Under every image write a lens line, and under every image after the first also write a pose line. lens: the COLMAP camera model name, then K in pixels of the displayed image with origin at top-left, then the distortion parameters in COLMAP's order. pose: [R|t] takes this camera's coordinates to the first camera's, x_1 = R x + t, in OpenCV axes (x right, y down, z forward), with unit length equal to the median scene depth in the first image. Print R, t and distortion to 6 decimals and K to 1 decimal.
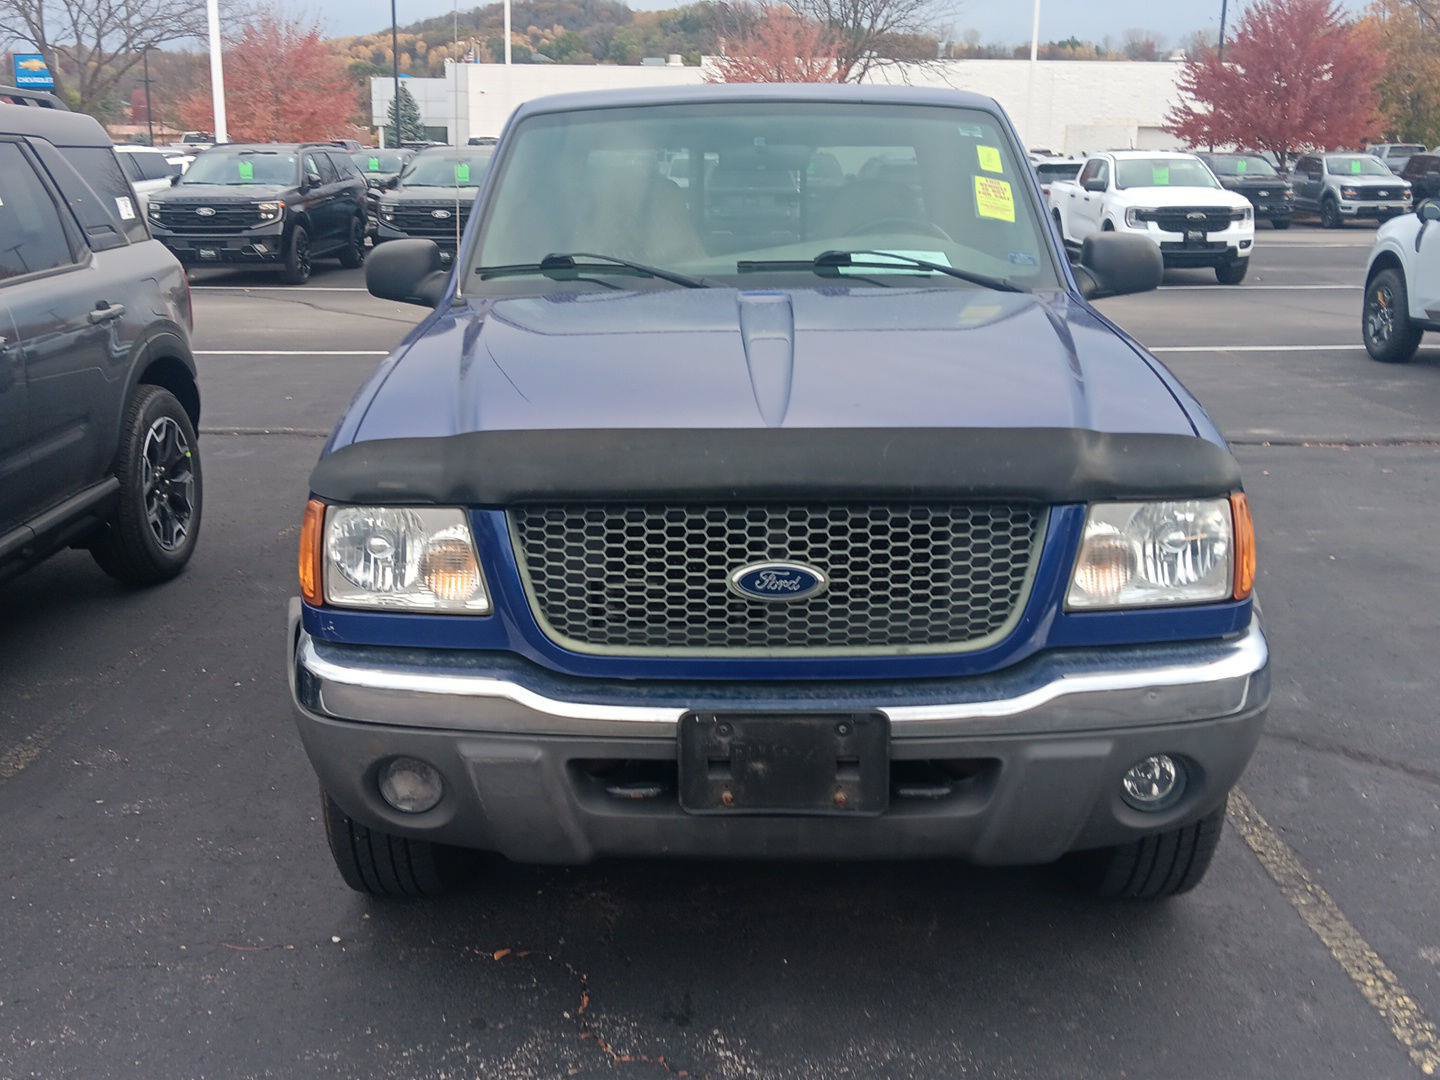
lens RADIAL K [[1479.2, 0, 713.1], [0, 1479.2, 540.5], [0, 0, 1]] dist [0.144679, -0.356233]
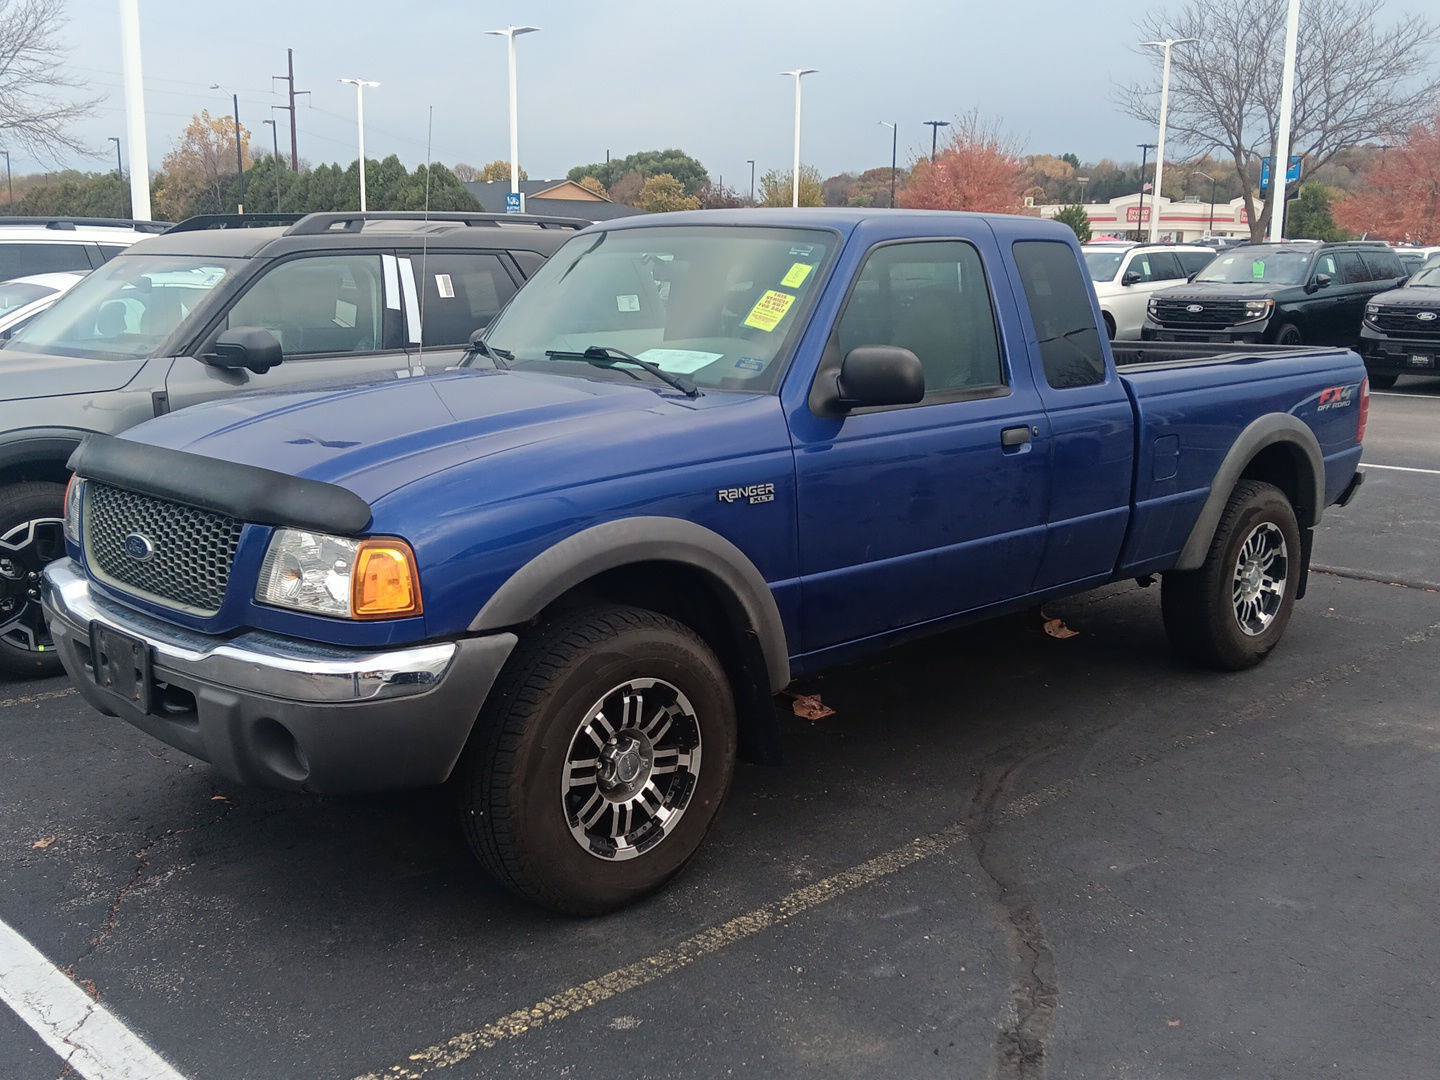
lens RADIAL K [[1479.9, 0, 716.4], [0, 1479.9, 535.0], [0, 0, 1]] dist [0.143105, -0.354788]
pose [[0.704269, 0.133422, -0.697283, 1.494208], [-0.178300, 0.983942, 0.008188, -0.100038], [0.687178, 0.118559, 0.716749, 0.298950]]
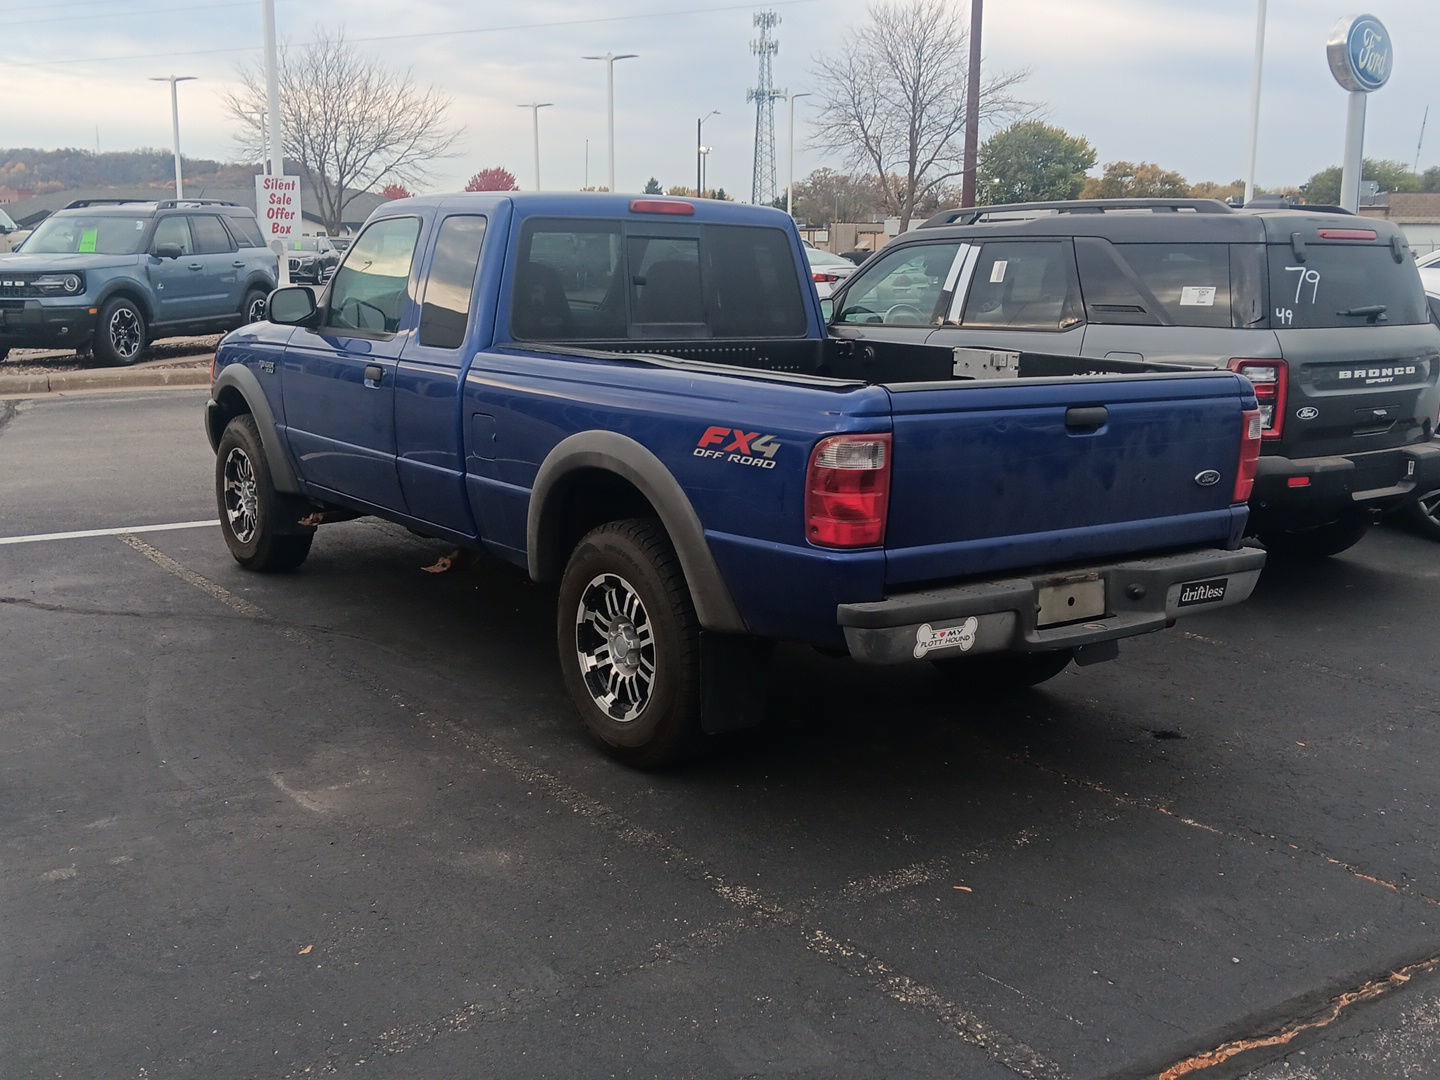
lens RADIAL K [[1479.2, 0, 713.1], [0, 1479.2, 540.5], [0, 0, 1]] dist [0.144679, -0.356233]
pose [[-0.804695, 0.101031, -0.585028, 1.398167], [-0.158482, 0.913100, 0.375675, -1.008572], [0.572144, 0.395020, -0.718756, 4.024817]]
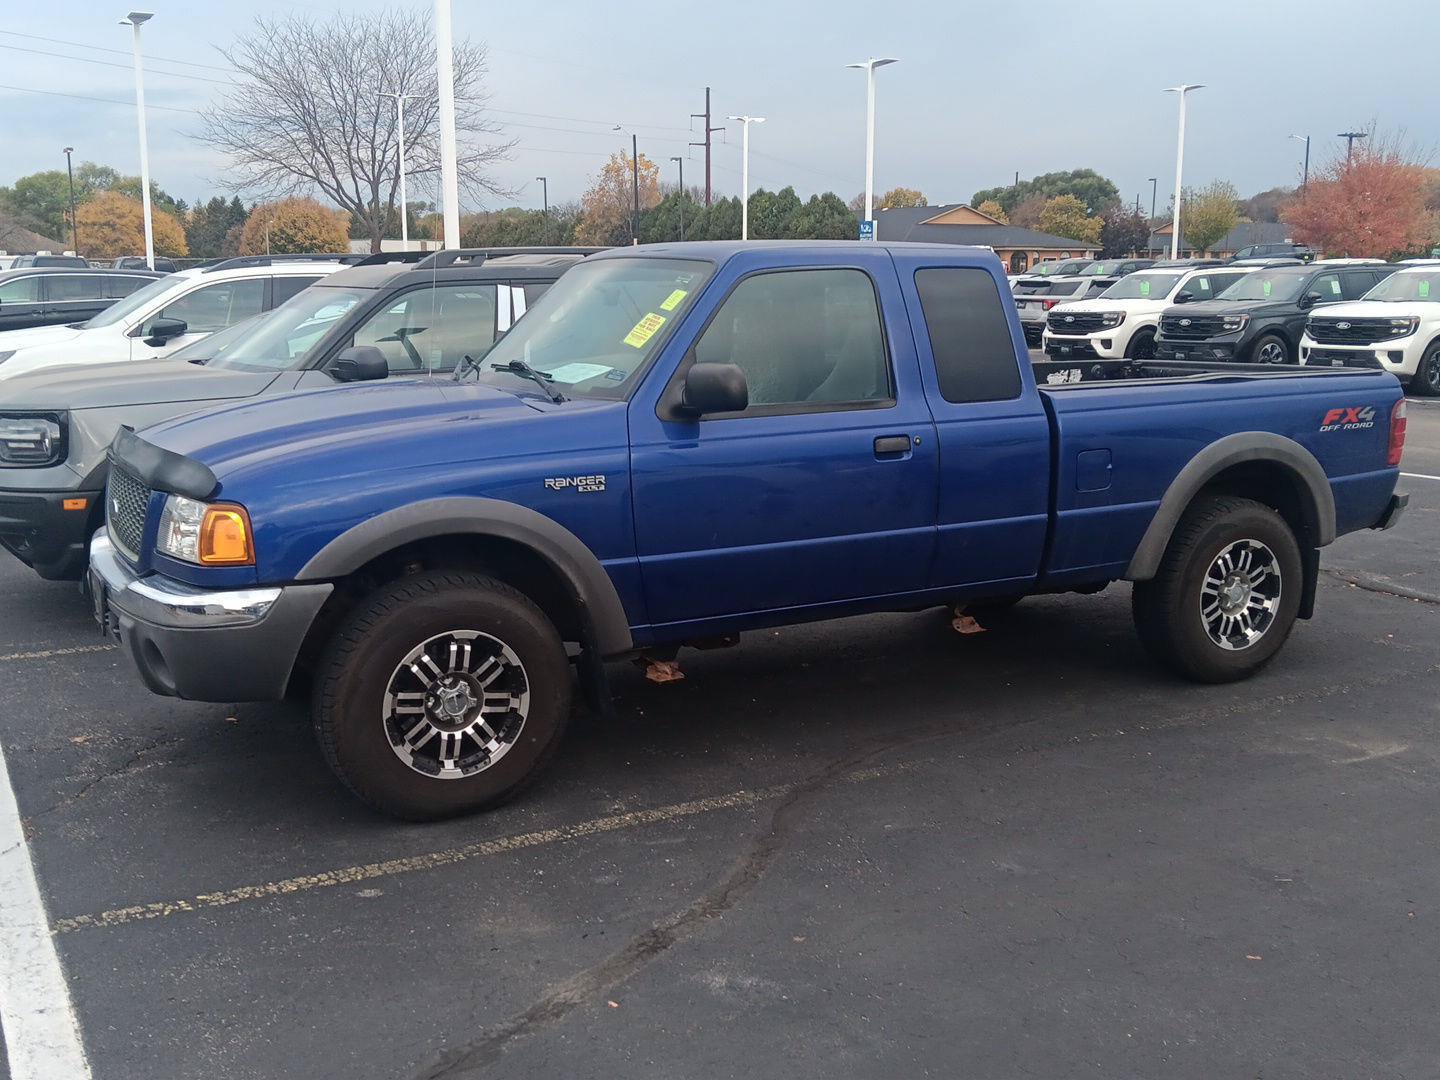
lens RADIAL K [[1479.2, 0, 713.1], [0, 1479.2, 540.5], [0, 0, 1]] dist [0.144679, -0.356233]
pose [[0.487537, 0.147009, -0.860637, 2.122467], [-0.209316, 0.976657, 0.048253, -0.192280], [0.847641, 0.156620, 0.506927, 0.653631]]
